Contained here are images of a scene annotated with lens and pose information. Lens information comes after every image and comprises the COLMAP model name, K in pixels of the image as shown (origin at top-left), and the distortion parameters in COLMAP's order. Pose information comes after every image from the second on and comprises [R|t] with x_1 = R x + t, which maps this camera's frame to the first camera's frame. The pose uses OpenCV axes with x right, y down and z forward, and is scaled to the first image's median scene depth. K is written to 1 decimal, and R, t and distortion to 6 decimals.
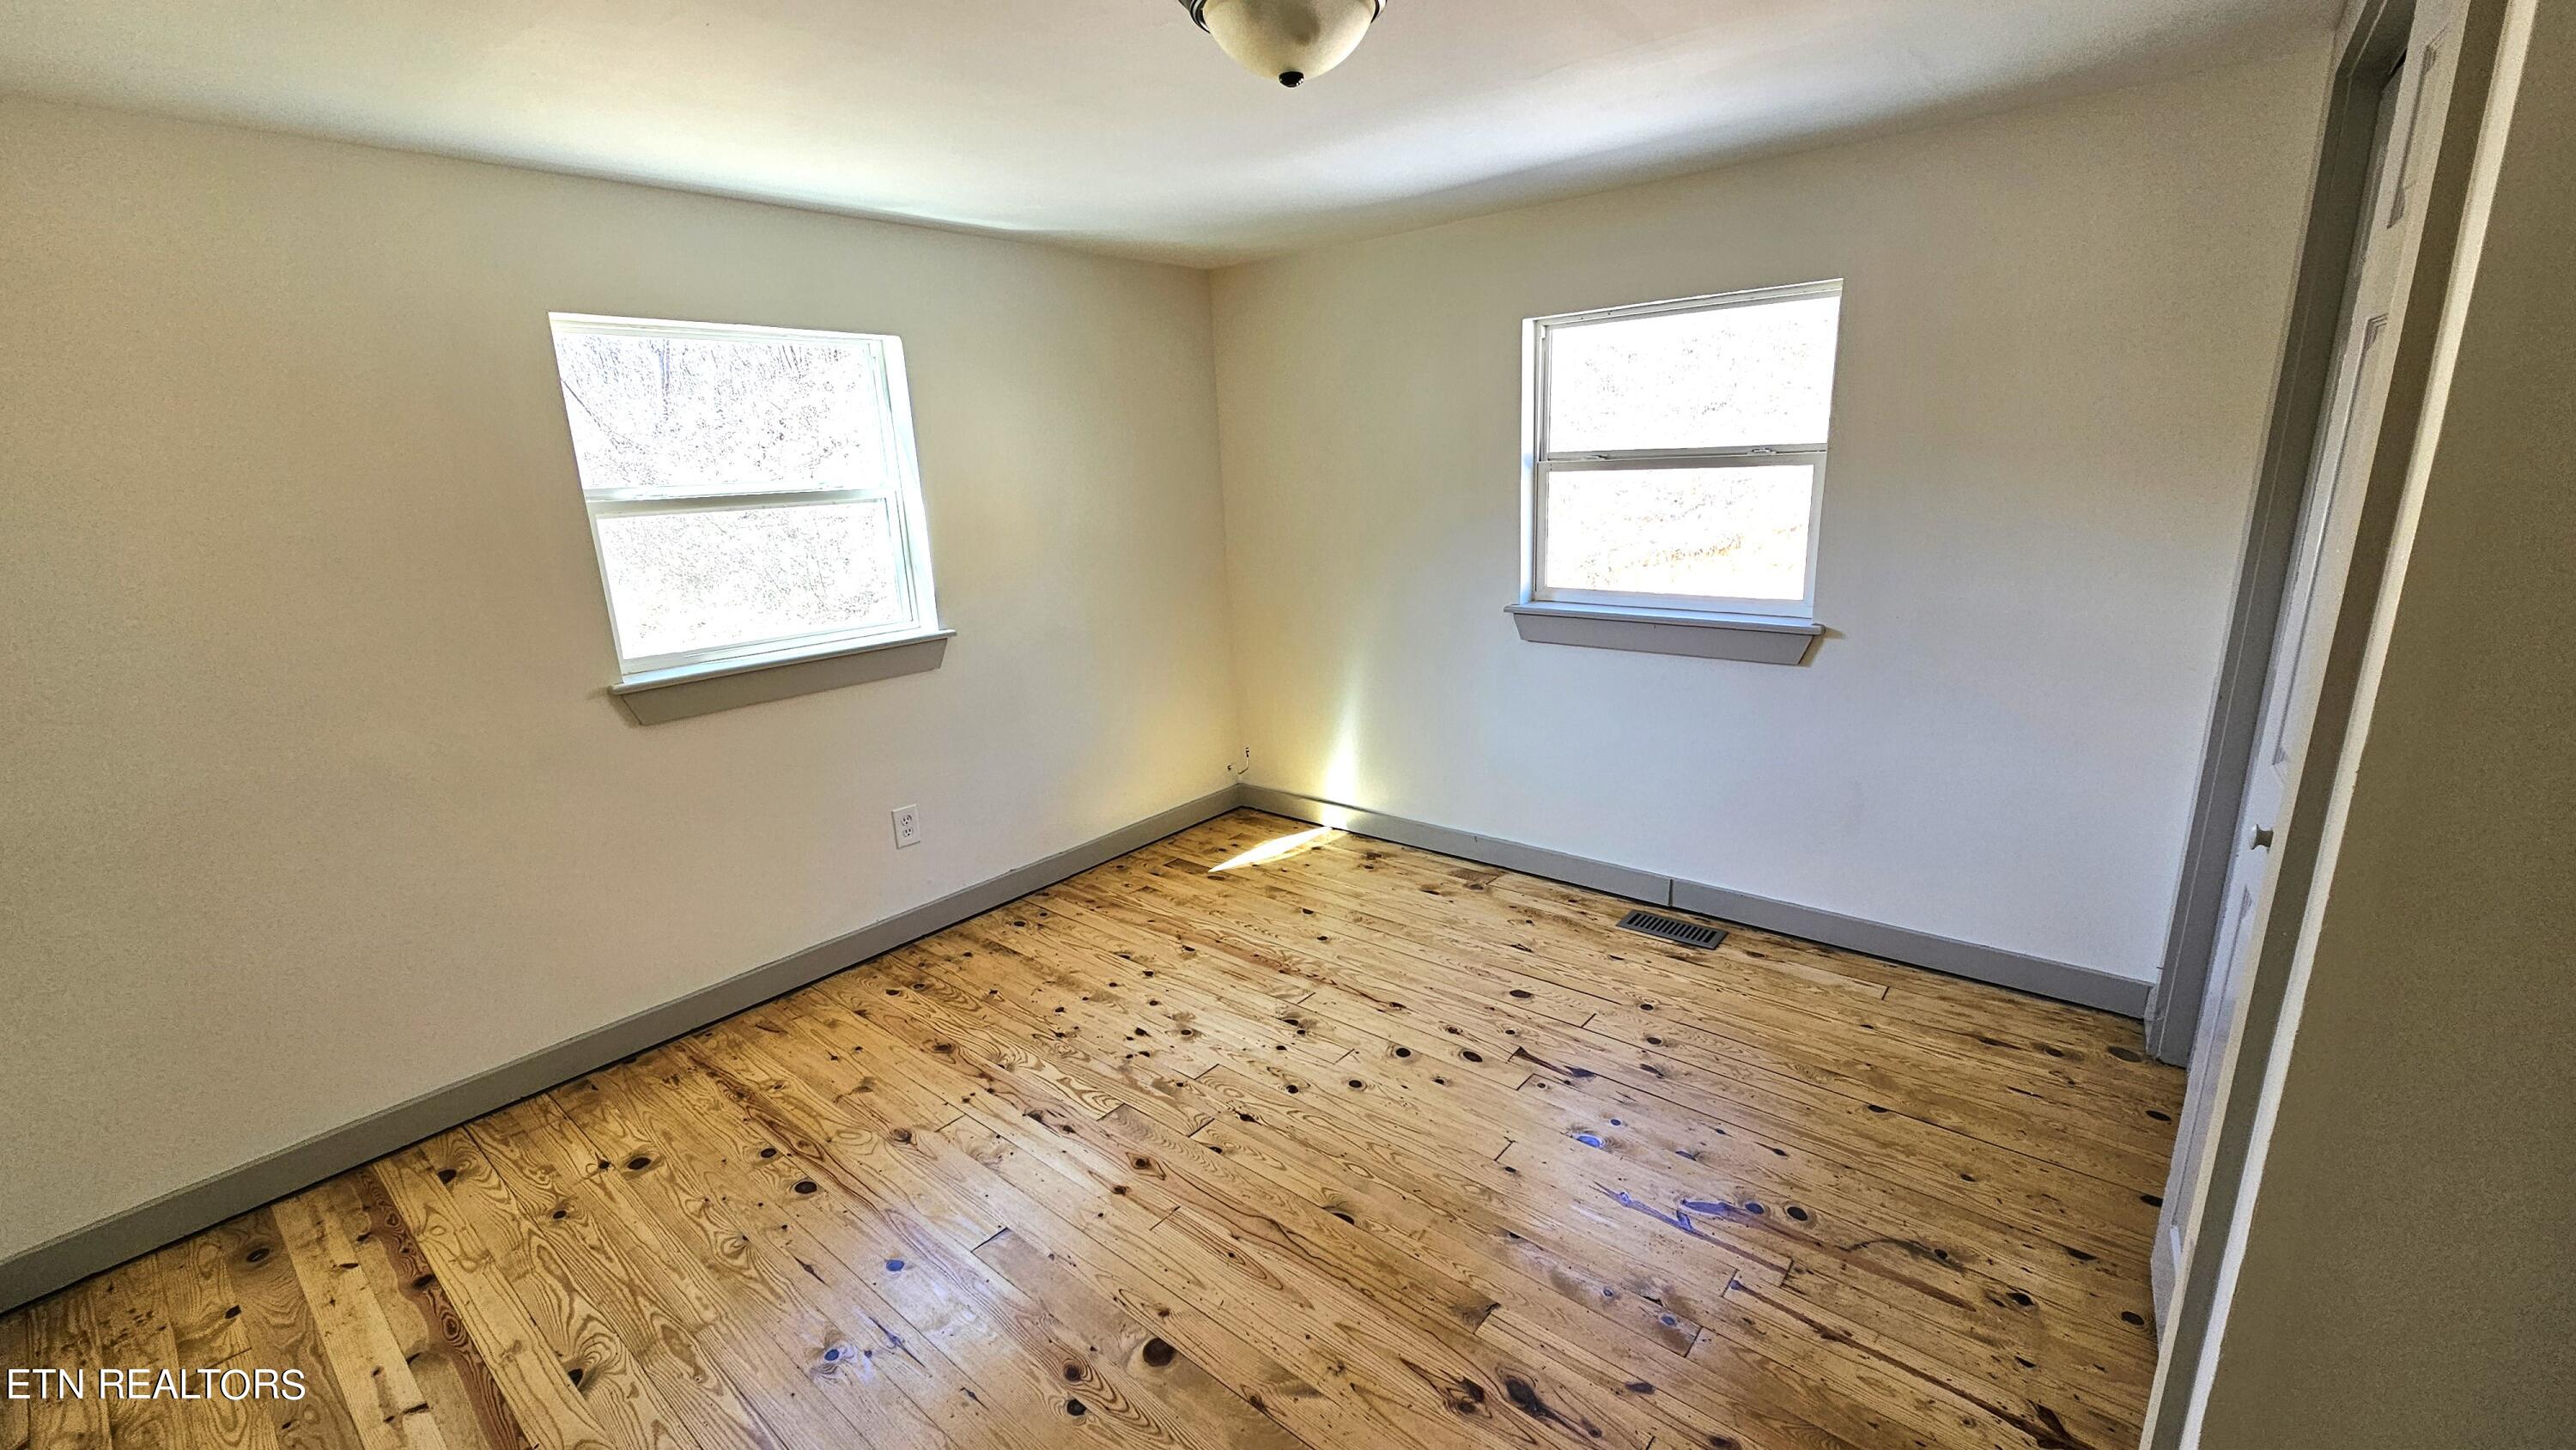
lens RADIAL K [[1047.9, 0, 1282.0], [0, 1047.9, 732.9], [0, 0, 1]] dist [-0.001287, 0.000790]
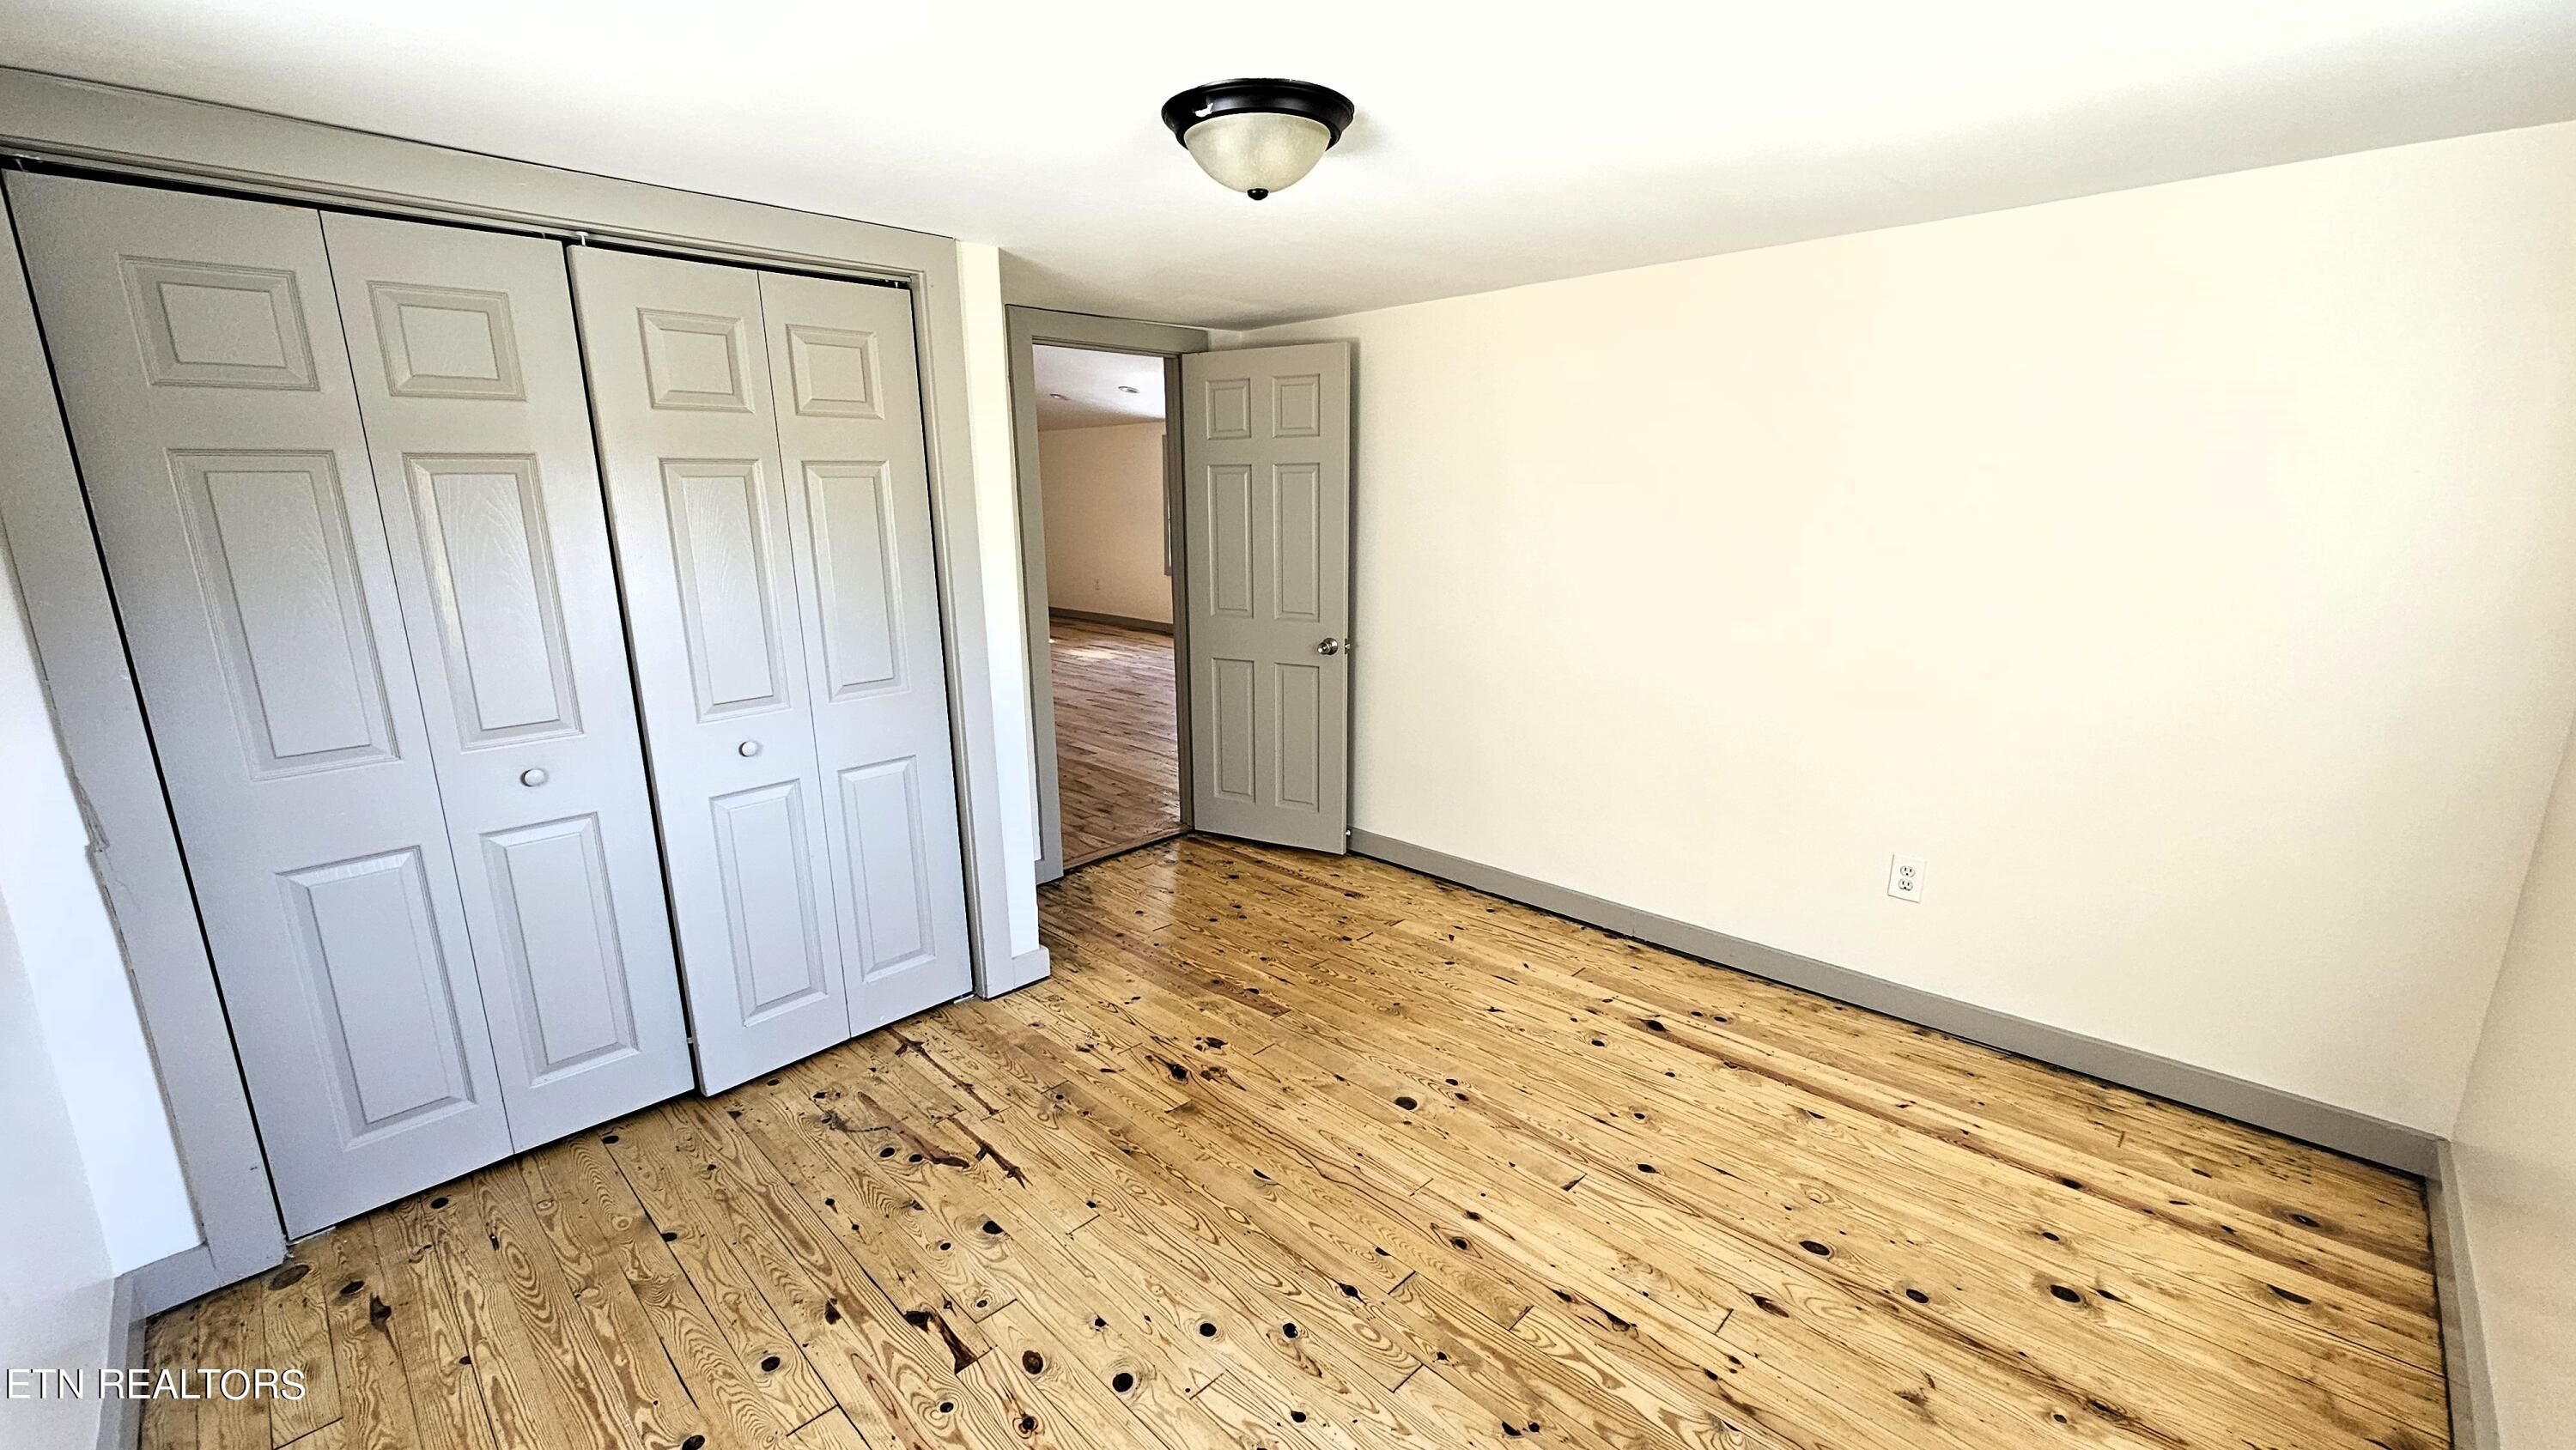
lens RADIAL K [[1047.9, 0, 1282.0], [0, 1047.9, 732.9], [0, 0, 1]] dist [-0.001287, 0.000790]
pose [[-0.995222, 0.031178, 0.092527, -0.077465], [0.071075, 0.881079, 0.467598, -0.457421], [-0.066945, 0.471941, -0.879085, 1.663517]]
